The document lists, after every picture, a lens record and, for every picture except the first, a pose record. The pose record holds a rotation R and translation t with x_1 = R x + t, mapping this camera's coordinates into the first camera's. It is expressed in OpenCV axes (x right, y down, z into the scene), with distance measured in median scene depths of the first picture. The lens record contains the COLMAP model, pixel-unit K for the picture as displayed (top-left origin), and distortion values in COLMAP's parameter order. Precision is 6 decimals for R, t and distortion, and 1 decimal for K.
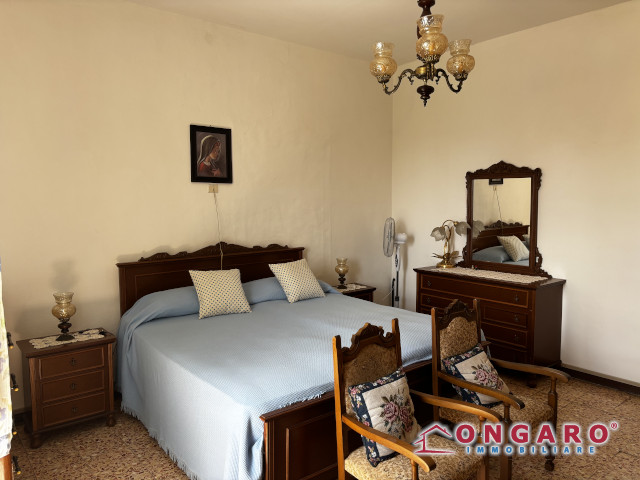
lens RADIAL K [[482.5, 0, 322.5], [0, 482.5, 241.6], [0, 0, 1]] dist [0.053618, -0.075318]
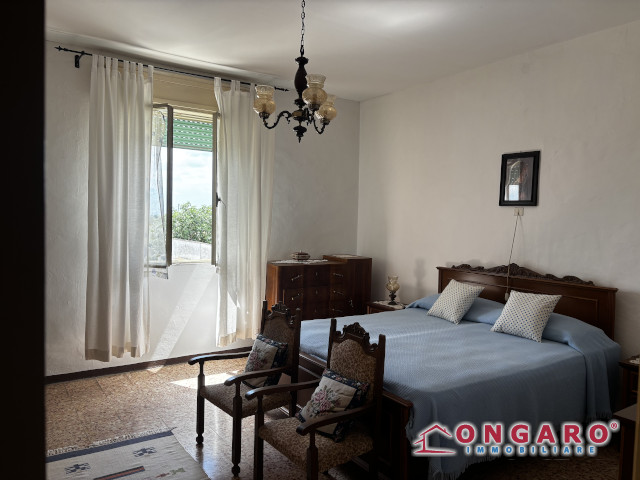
lens RADIAL K [[482.5, 0, 322.5], [0, 482.5, 241.6], [0, 0, 1]] dist [0.053618, -0.075318]
pose [[-0.116745, 0.046677, -0.992064, 0.854926], [-0.111449, 0.991970, 0.059788, -0.062032], [0.986889, 0.117544, -0.110606, 0.714659]]
